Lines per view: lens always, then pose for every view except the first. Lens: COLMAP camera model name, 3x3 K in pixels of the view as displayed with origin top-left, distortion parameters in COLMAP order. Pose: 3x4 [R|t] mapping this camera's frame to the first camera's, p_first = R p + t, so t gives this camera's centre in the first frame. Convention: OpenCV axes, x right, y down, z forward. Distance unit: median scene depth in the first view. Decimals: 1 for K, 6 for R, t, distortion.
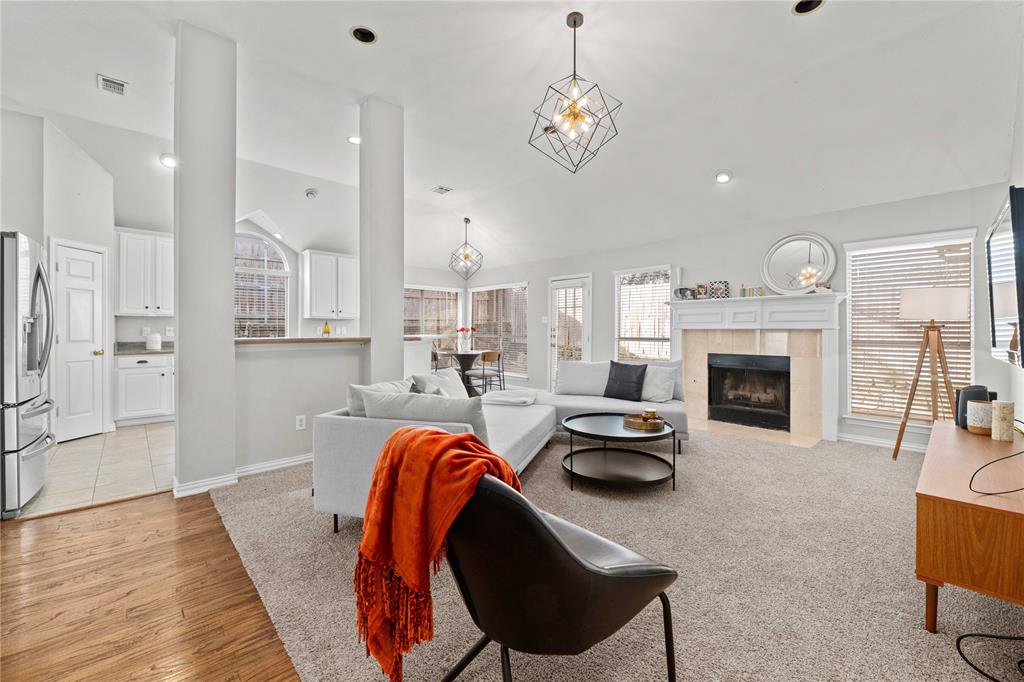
lens RADIAL K [[417.4, 0, 514.5], [0, 417.4, 331.2], [0, 0, 1]] dist [-0.000890, -0.000299]
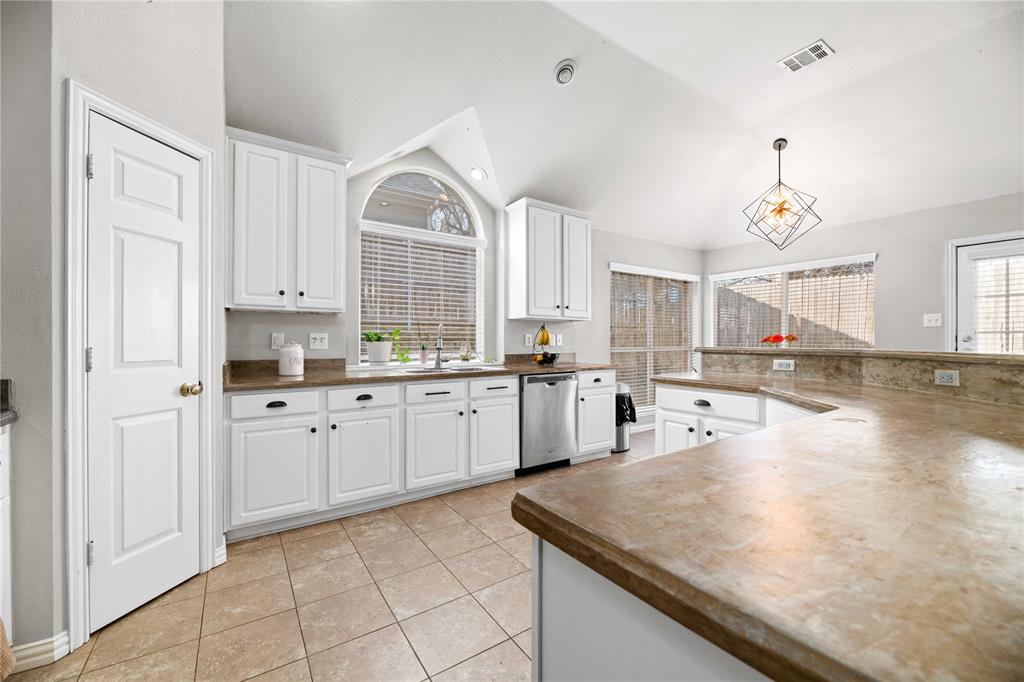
lens RADIAL K [[416.2, 0, 516.7], [0, 416.2, 339.9], [0, 0, 1]] dist [-0.000042, -0.000118]
pose [[0.987519, 0.002337, -0.157482, -0.522951], [-0.002798, 0.999992, -0.002708, 0.000745], [0.157474, 0.003115, 0.987518, 0.548728]]
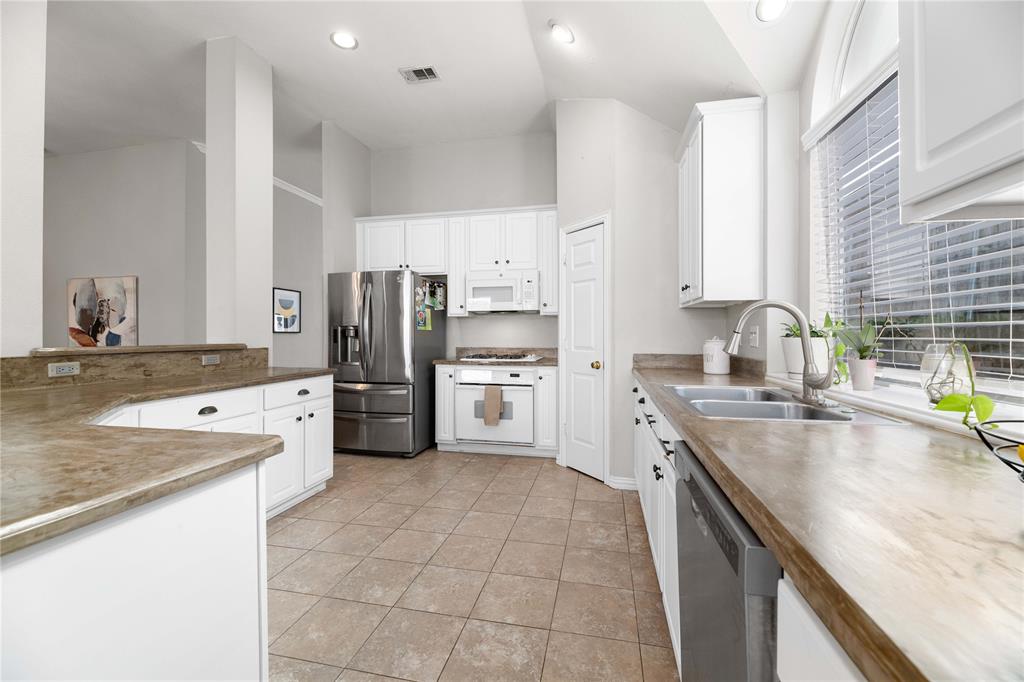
lens RADIAL K [[417.4, 0, 514.5], [0, 417.4, 331.2], [0, 0, 1]] dist [-0.000890, -0.000299]
pose [[-0.827725, -0.002718, -0.561128, -0.418962], [0.000097, 0.999988, -0.004987, -0.002299], [0.561134, -0.004182, -0.827714, 1.317086]]
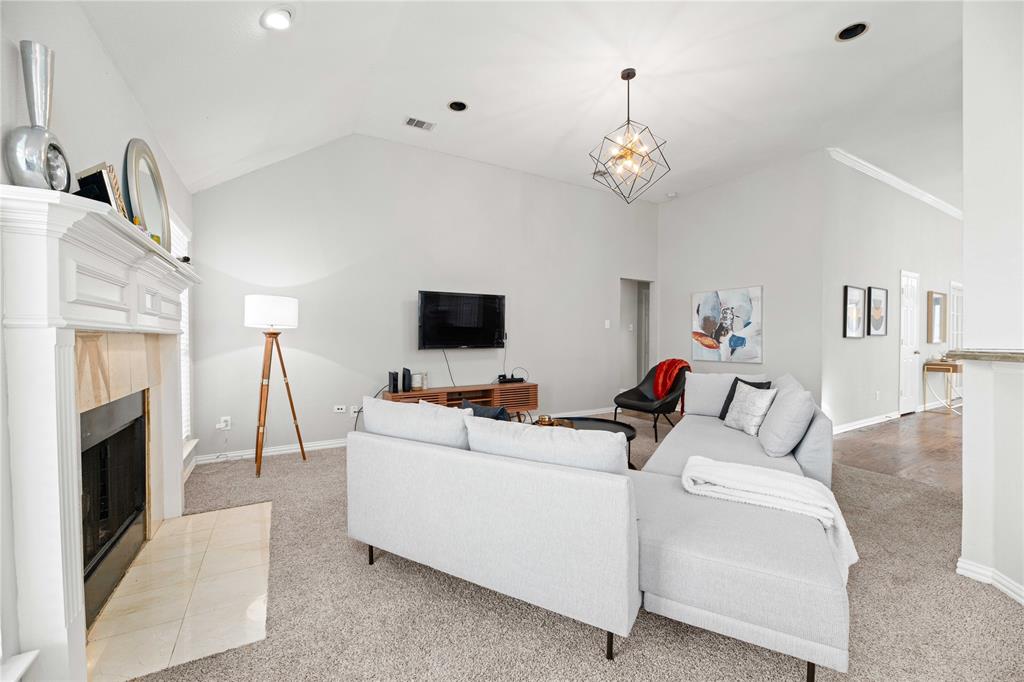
lens RADIAL K [[411.2, 0, 507.8], [0, 411.2, 342.9], [0, 0, 1]] dist [-0.000653, -0.000179]
pose [[-0.971450, -0.001169, 0.237240, 0.117323], [0.001920, 0.999916, 0.012788, 0.000596], [-0.237235, 0.012879, -0.971367, 1.239189]]
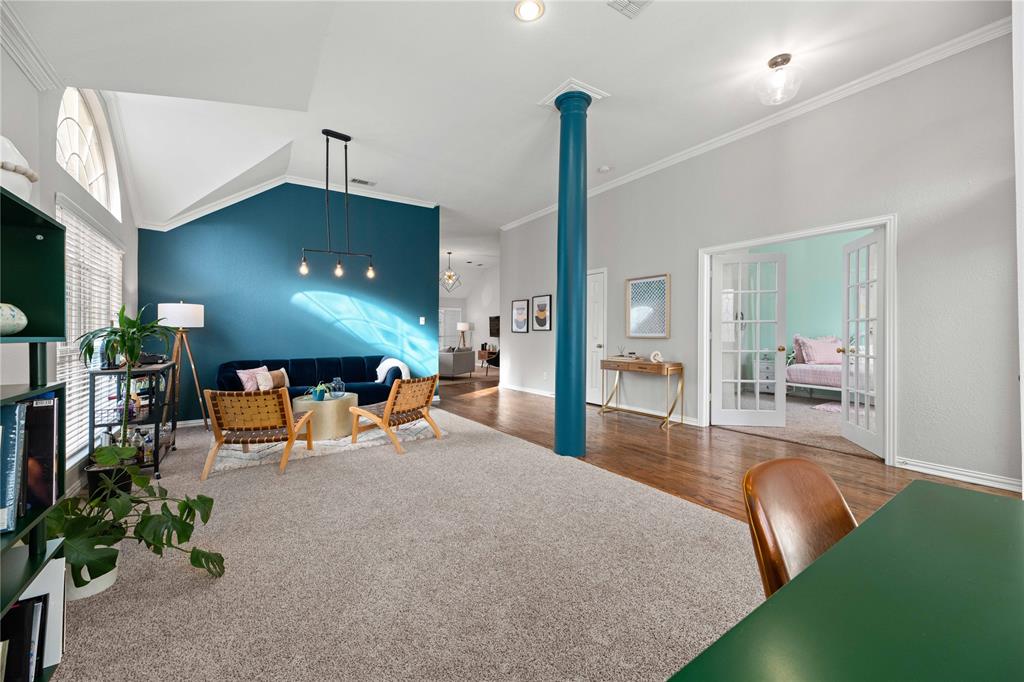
lens RADIAL K [[399.9, 0, 503.3], [0, 399.9, 317.5], [0, 0, 1]] dist [0.001118, 0.000012]
pose [[0.194530, 0.034836, 0.980278, -1.927808], [0.013279, 0.999184, -0.038143, 0.002070], [-0.980807, 0.020437, 0.193909, -0.132271]]
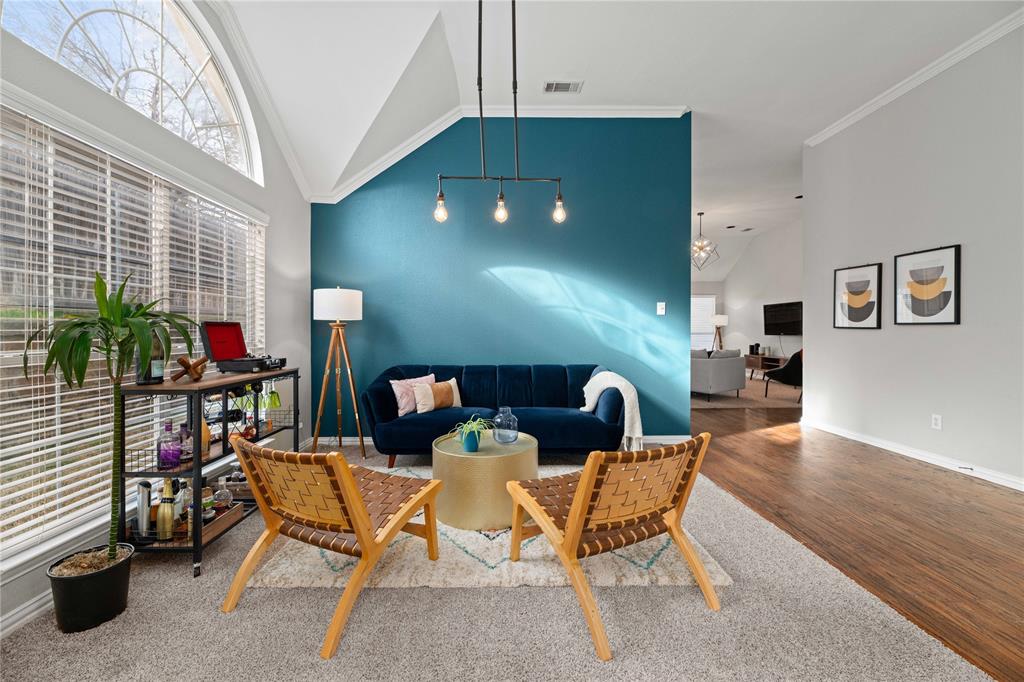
lens RADIAL K [[417.4, 0, 514.5], [0, 417.4, 331.2], [0, 0, 1]] dist [-0.000890, -0.000299]
pose [[0.666798, -0.005418, 0.745219, -1.496363], [0.008139, 0.999967, -0.000013, 0.001618], [-0.745194, 0.006074, 0.666820, 0.051656]]
